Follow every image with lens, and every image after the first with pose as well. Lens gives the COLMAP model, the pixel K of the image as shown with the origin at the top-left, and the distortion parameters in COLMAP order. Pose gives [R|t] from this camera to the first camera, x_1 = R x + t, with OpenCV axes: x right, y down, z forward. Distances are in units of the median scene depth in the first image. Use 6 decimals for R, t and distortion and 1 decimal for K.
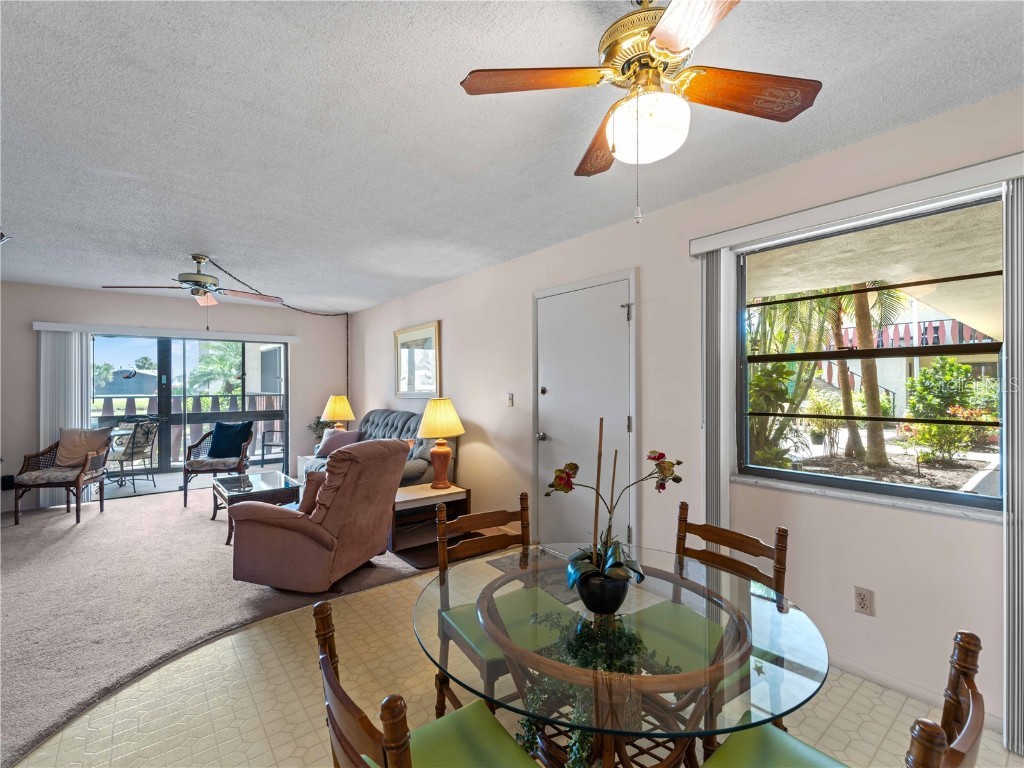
lens RADIAL K [[460.0, 0, 512.0], [0, 460.0, 384.0], [0, 0, 1]] dist [-0.000573, -0.000805]
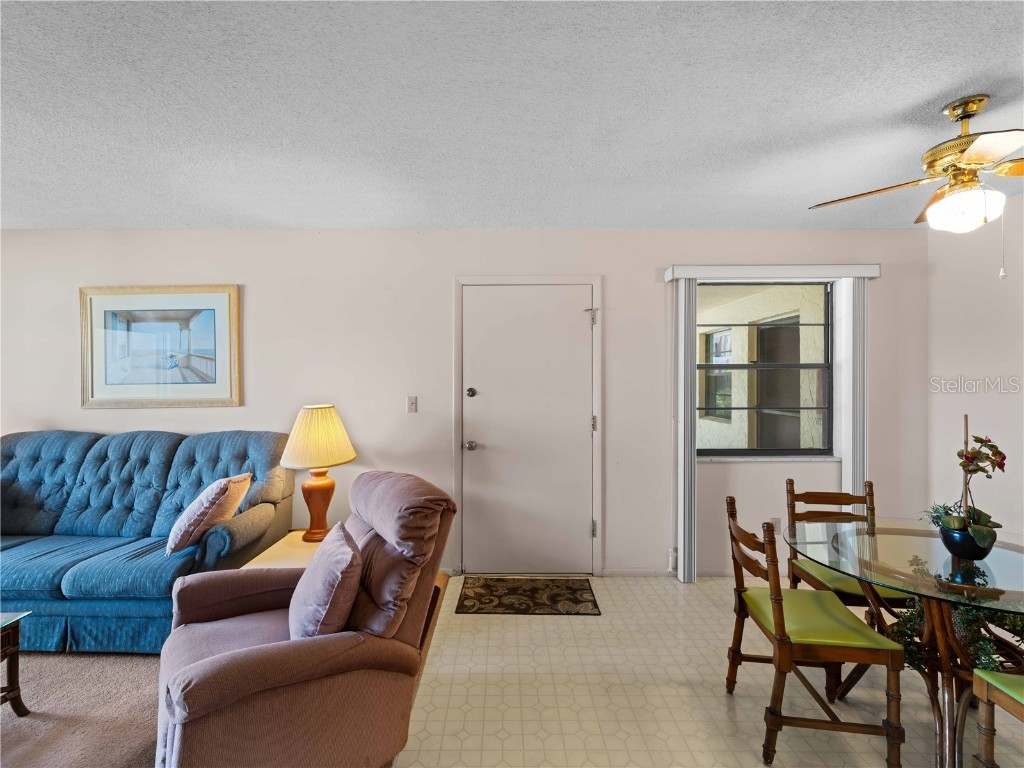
lens RADIAL K [[469.0, 0, 500.6], [0, 469.0, 378.7], [0, 0, 1]] dist [-0.000230, -0.000799]
pose [[0.632048, 0.008316, 0.774885, -0.438799], [-0.002782, 0.999960, -0.008462, -0.003267], [-0.774924, 0.003192, 0.632046, 0.302598]]
